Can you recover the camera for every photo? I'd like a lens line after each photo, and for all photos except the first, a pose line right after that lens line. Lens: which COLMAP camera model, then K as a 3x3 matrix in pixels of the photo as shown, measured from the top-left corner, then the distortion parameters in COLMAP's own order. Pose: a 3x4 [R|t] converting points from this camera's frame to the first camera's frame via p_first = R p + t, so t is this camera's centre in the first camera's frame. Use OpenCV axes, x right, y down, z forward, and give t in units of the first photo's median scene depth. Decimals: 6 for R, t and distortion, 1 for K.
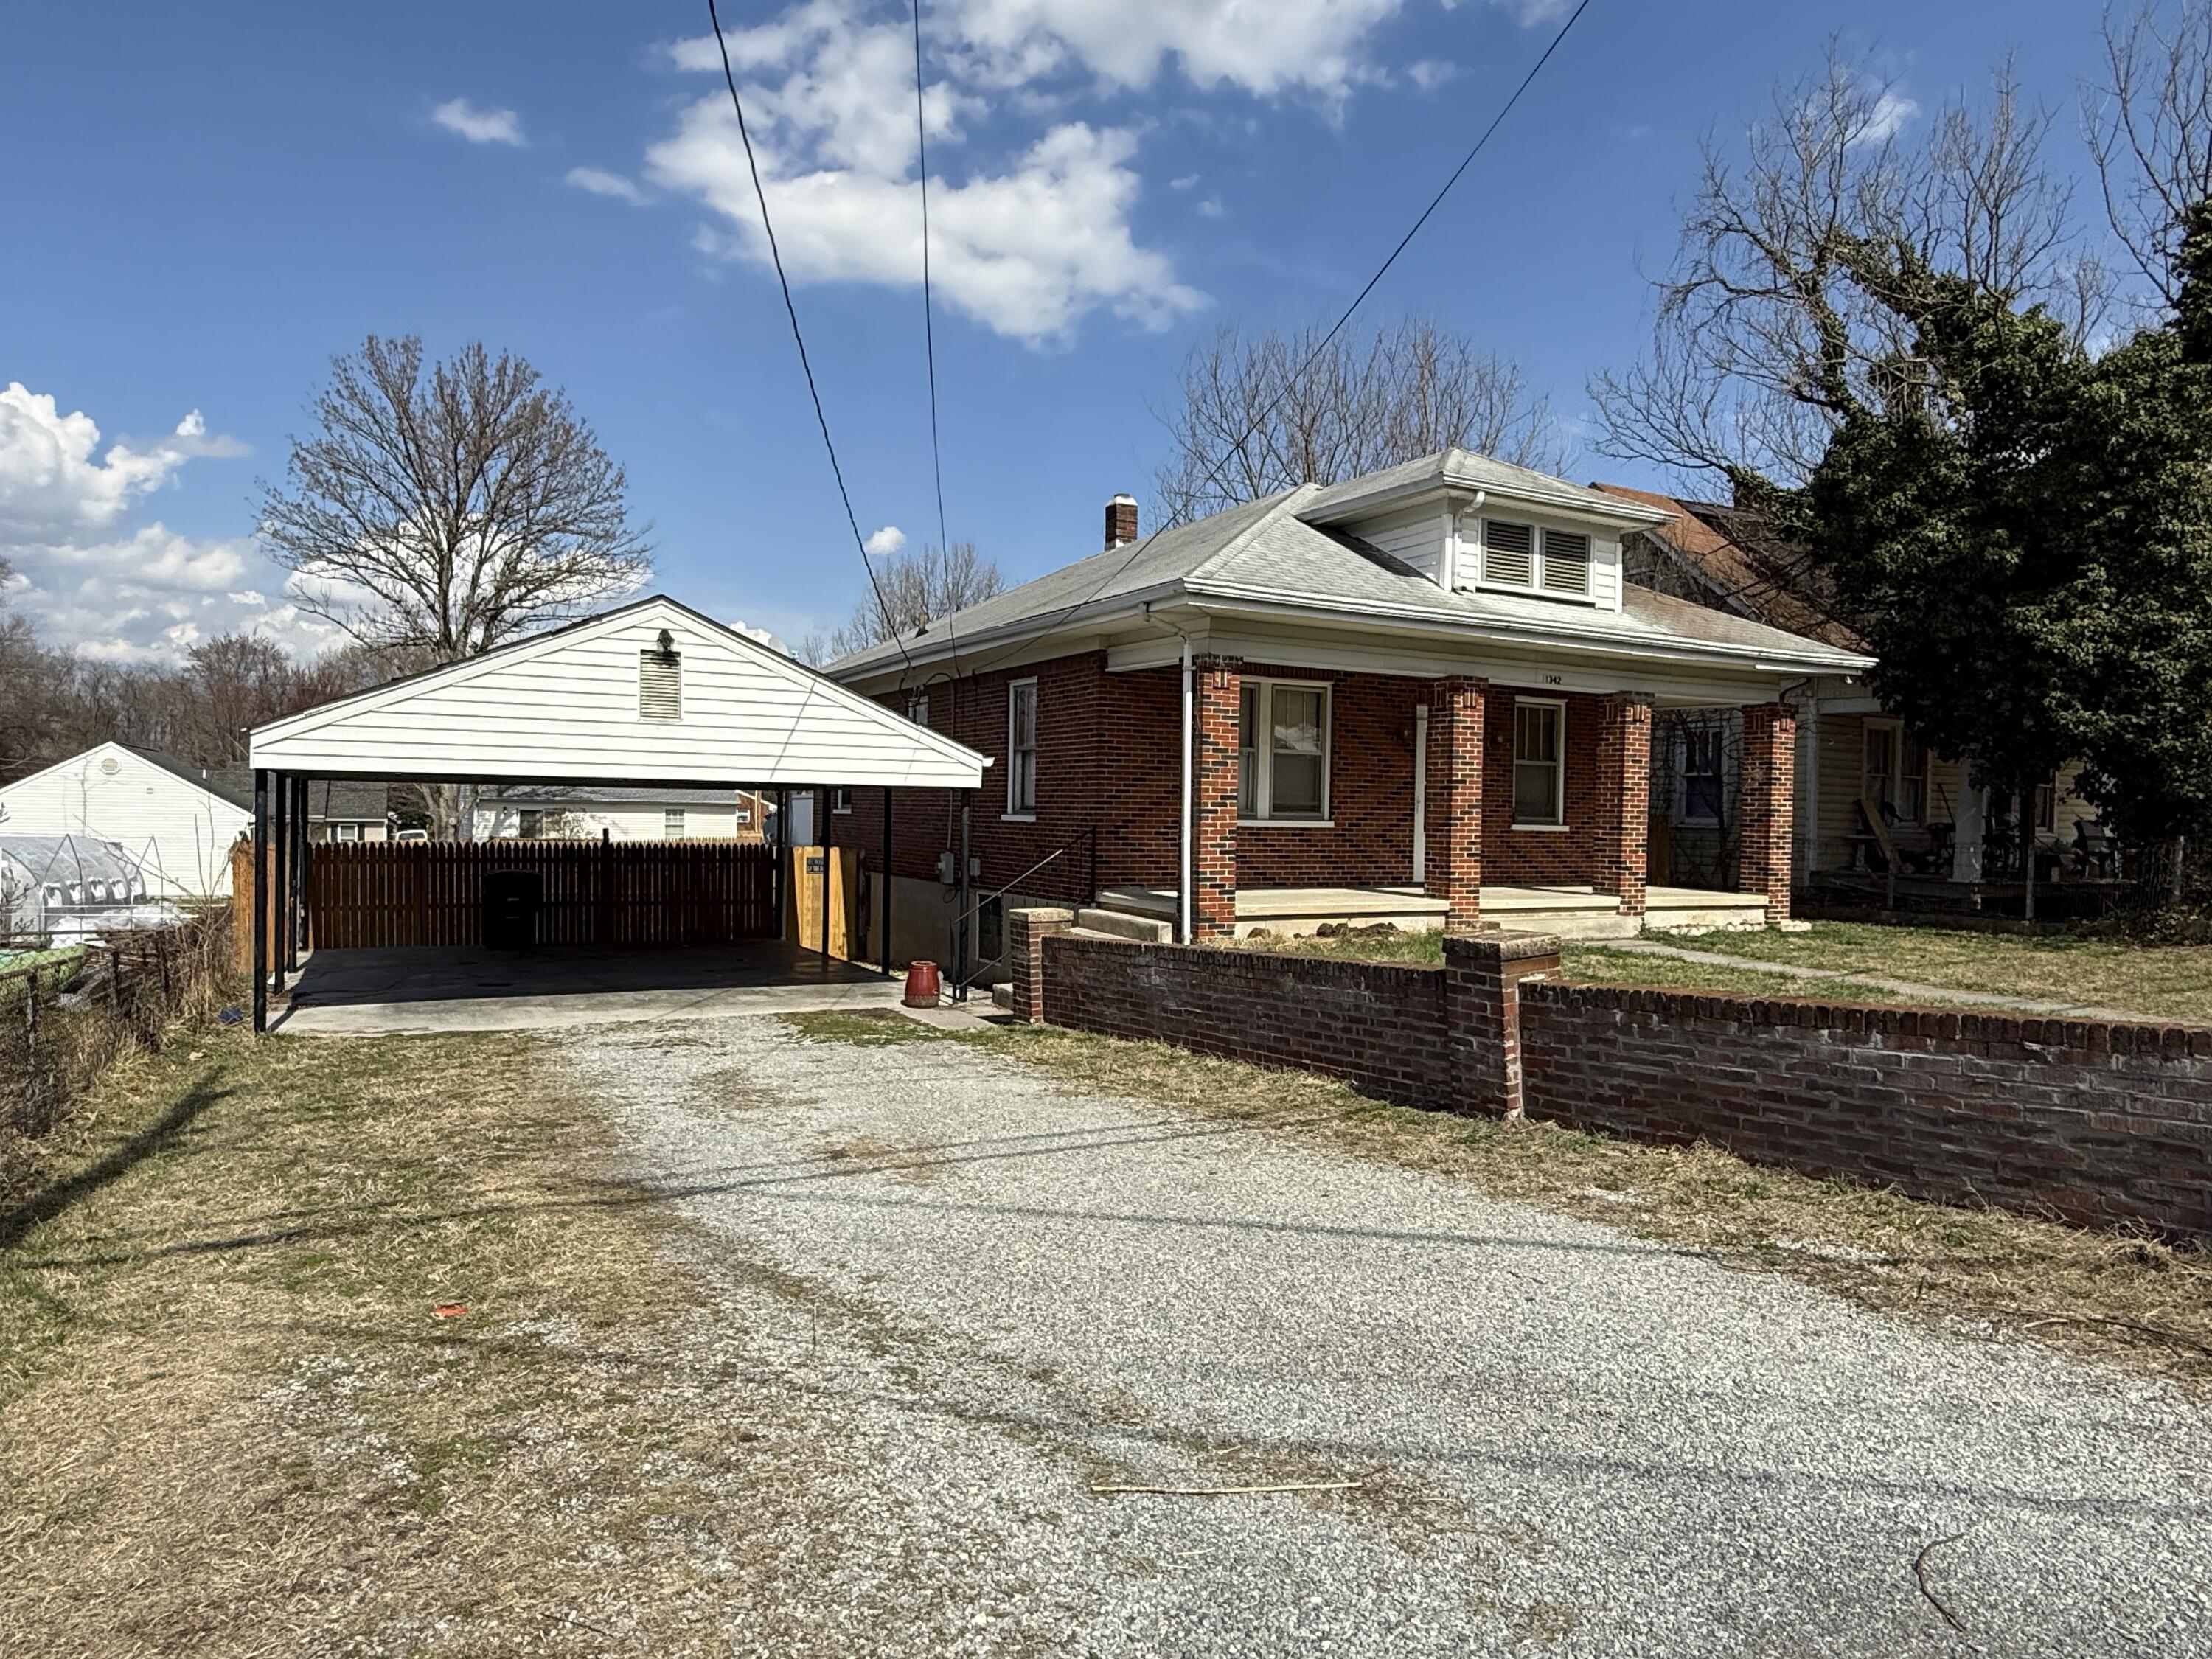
lens RADIAL K [[1355.7, 0, 1106.0], [0, 1355.7, 829.5], [0, 0, 1]] dist [-0.004866, 0.000662]
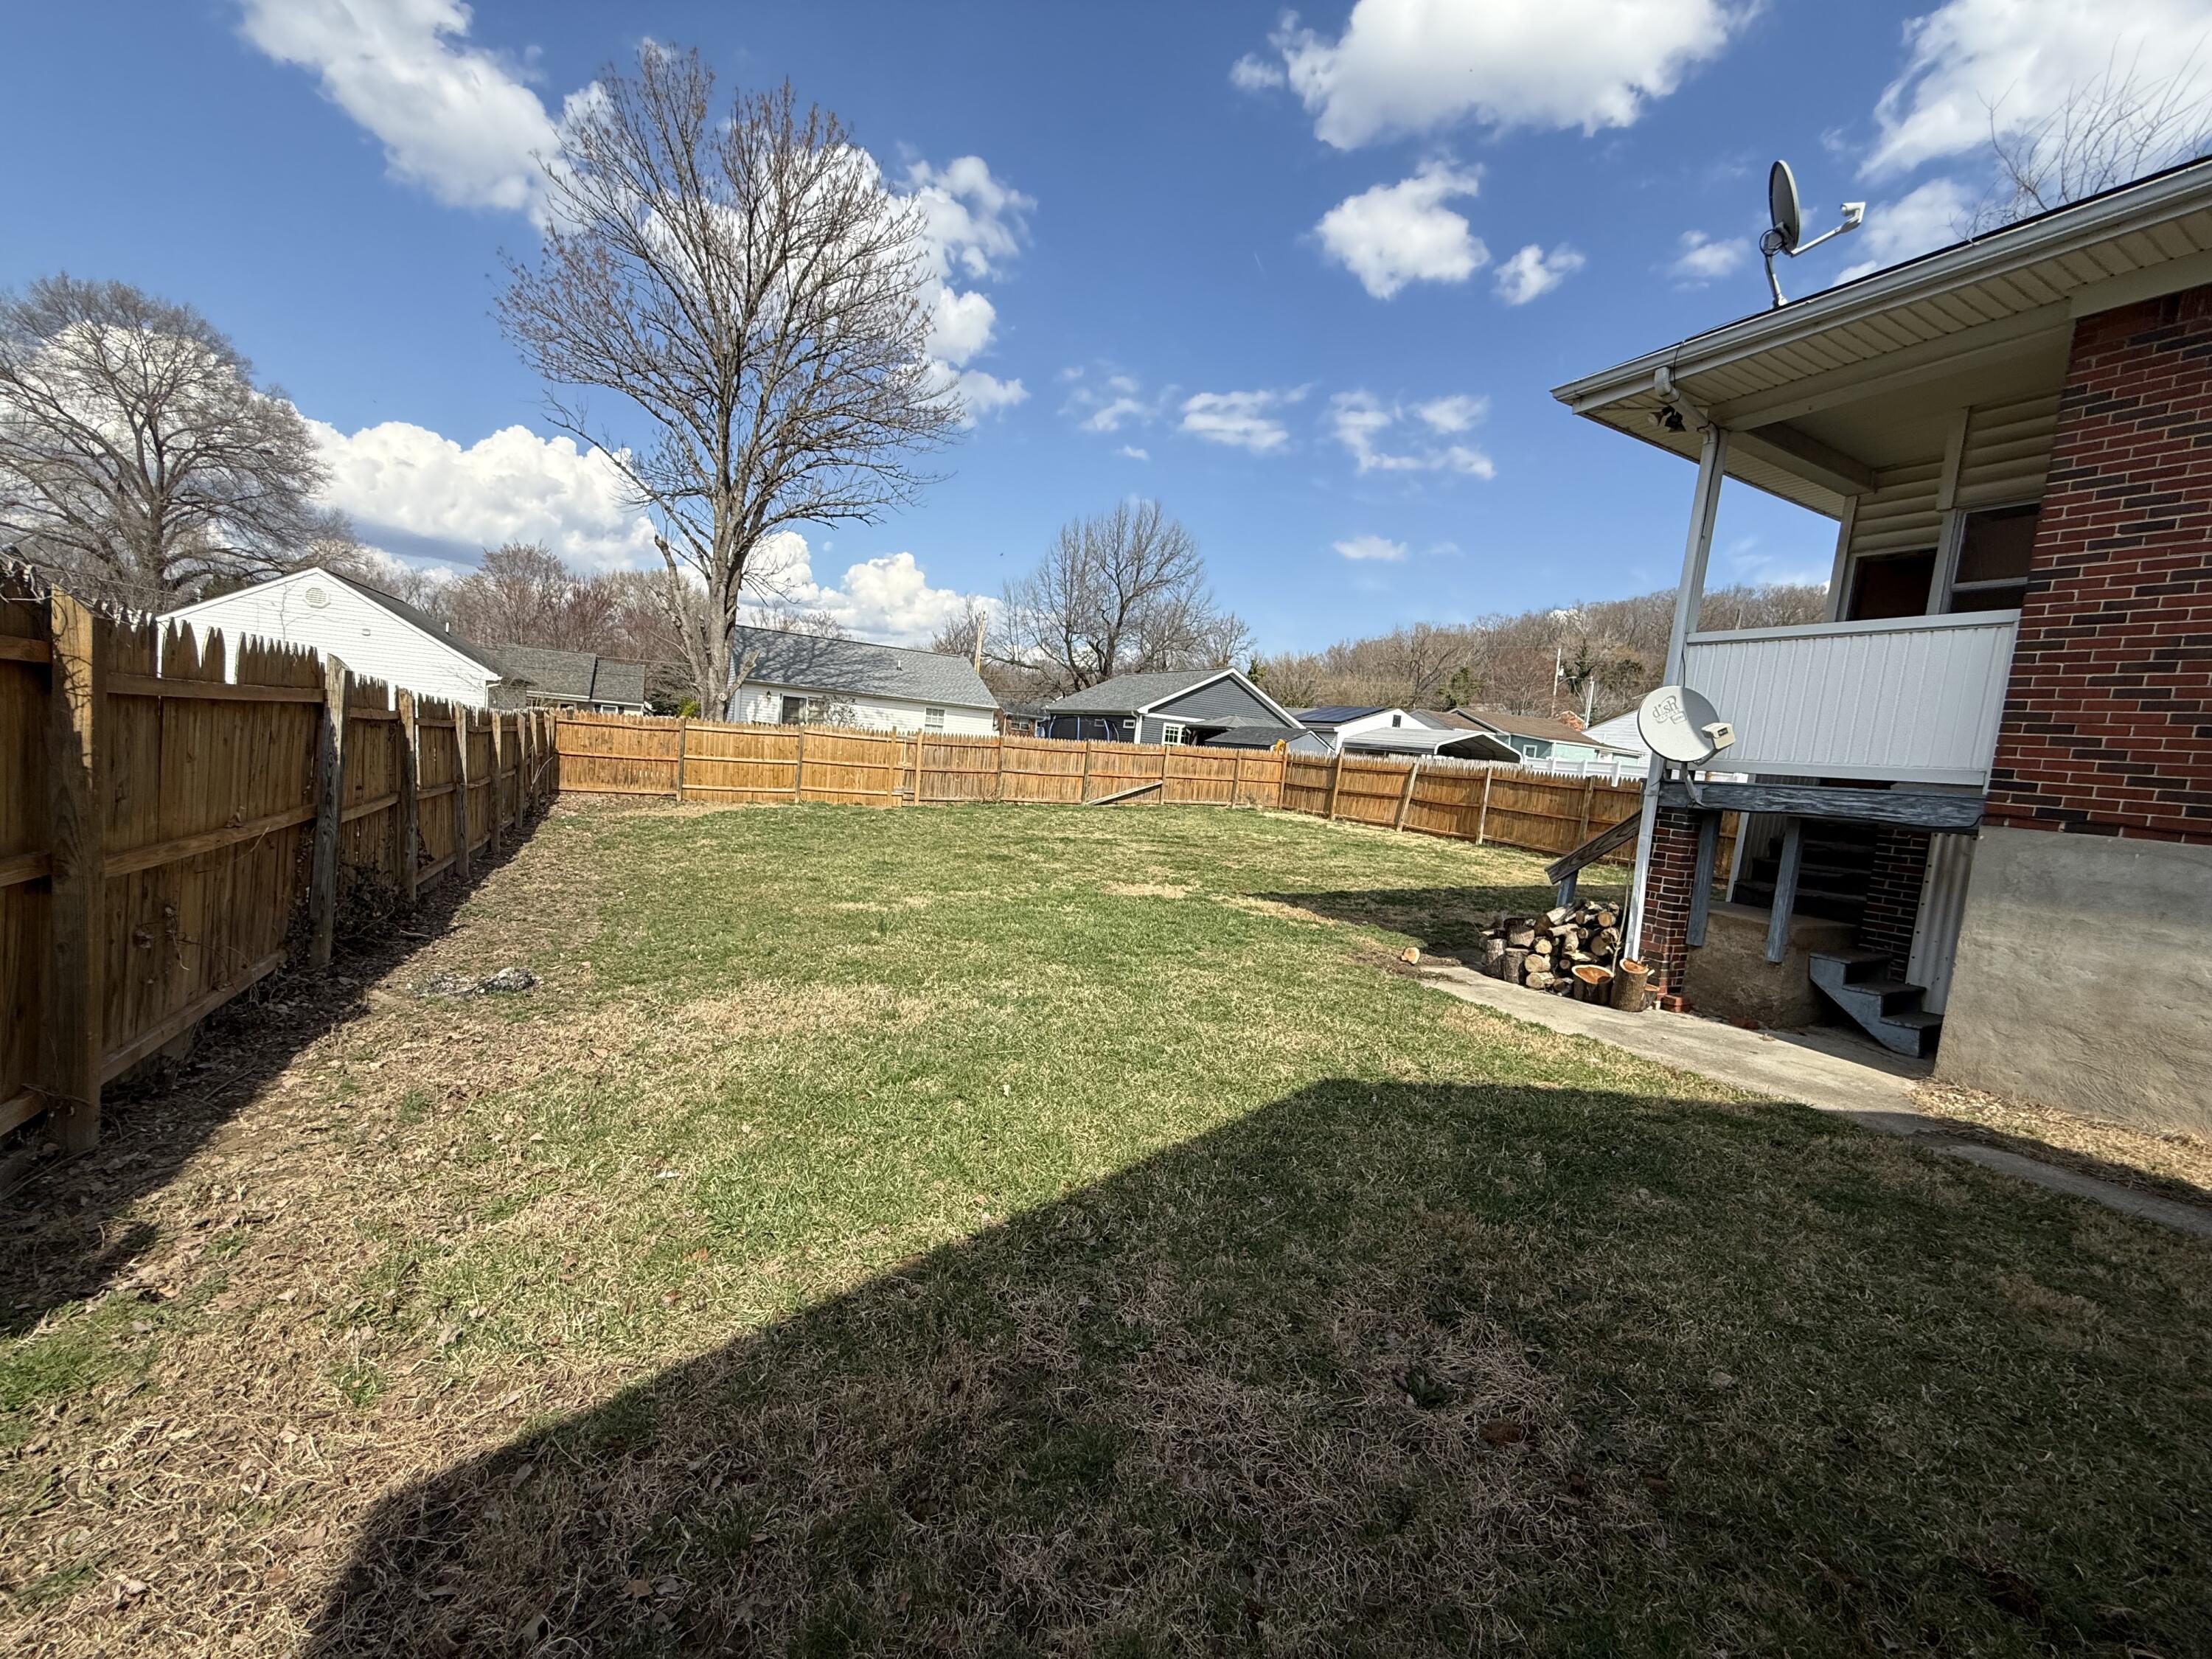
lens RADIAL K [[876.8, 0, 1106.0], [0, 876.8, 829.5], [0, 0, 1]] dist [0.000240, -0.000406]
pose [[0.997096, 0.076055, 0.003818, -0.795335], [-0.076113, 0.993761, 0.081518, 0.046540], [0.002406, -0.081571, 0.996665, 1.481706]]
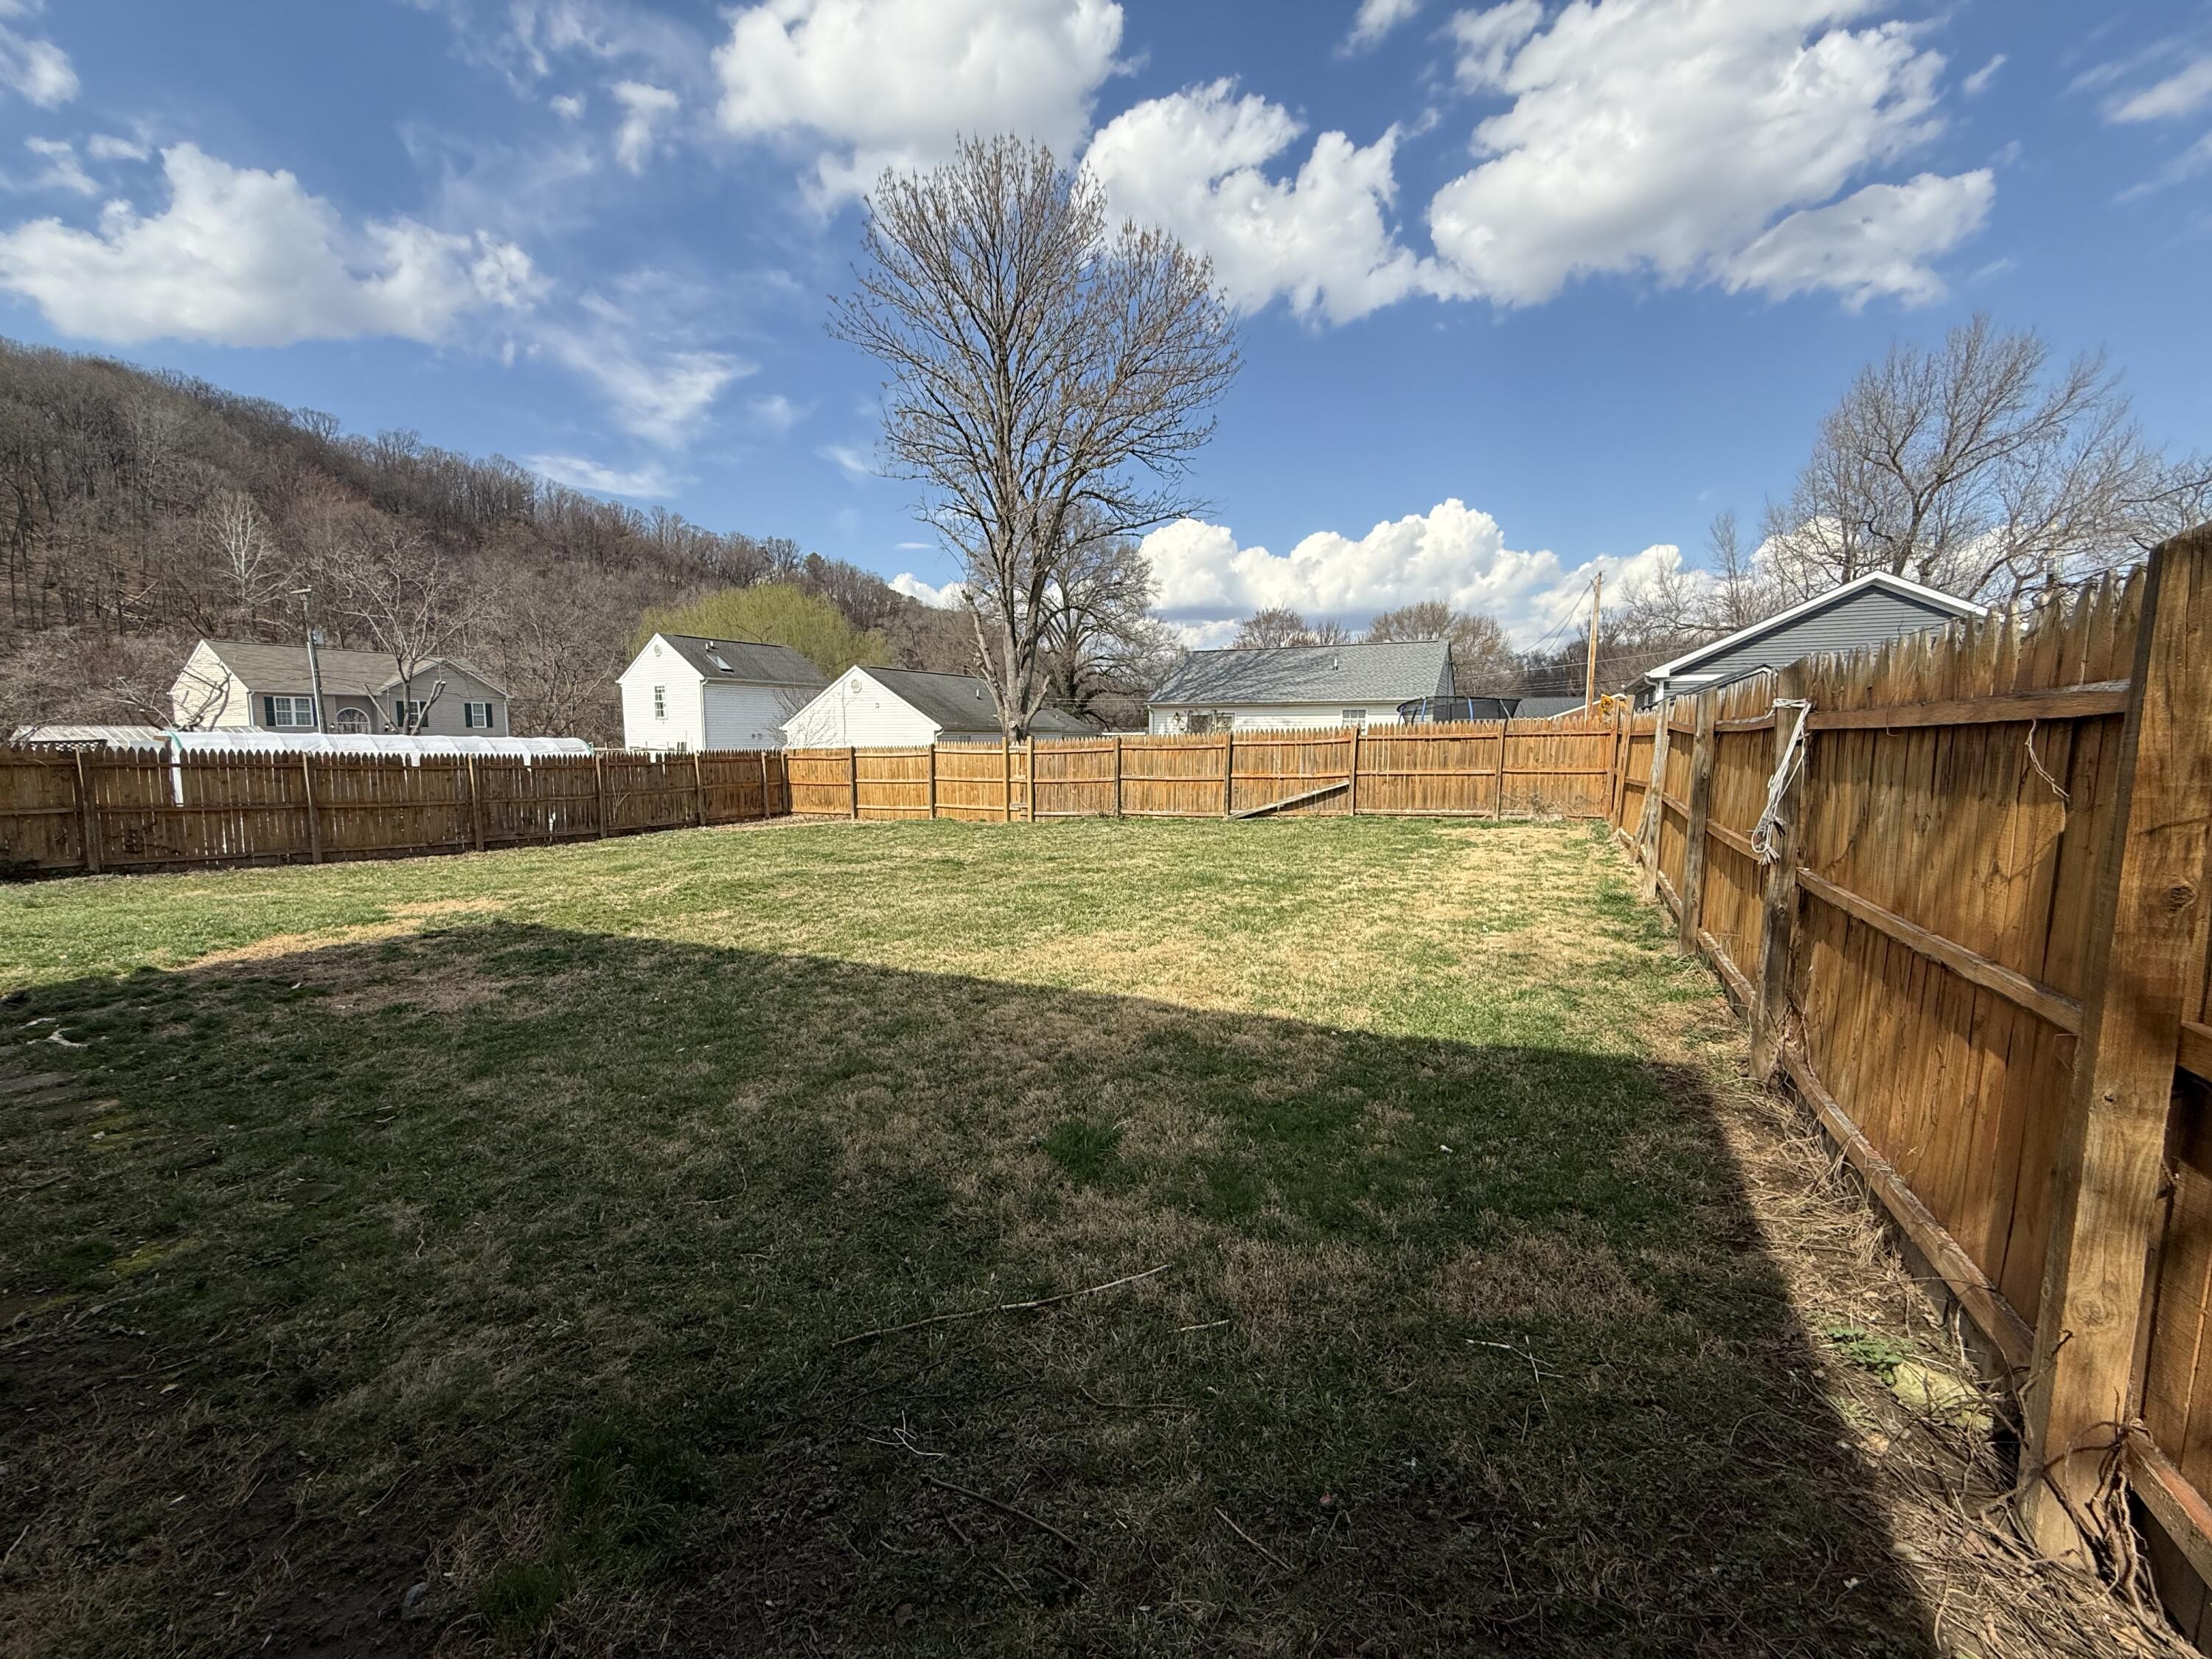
lens RADIAL K [[876.8, 0, 1106.0], [0, 876.8, 829.5], [0, 0, 1]] dist [0.000240, -0.000406]
pose [[0.577459, 0.068774, -0.813518, 0.152508], [0.002970, 0.996262, 0.086331, 0.048066], [0.816414, -0.052268, 0.575097, 2.369209]]
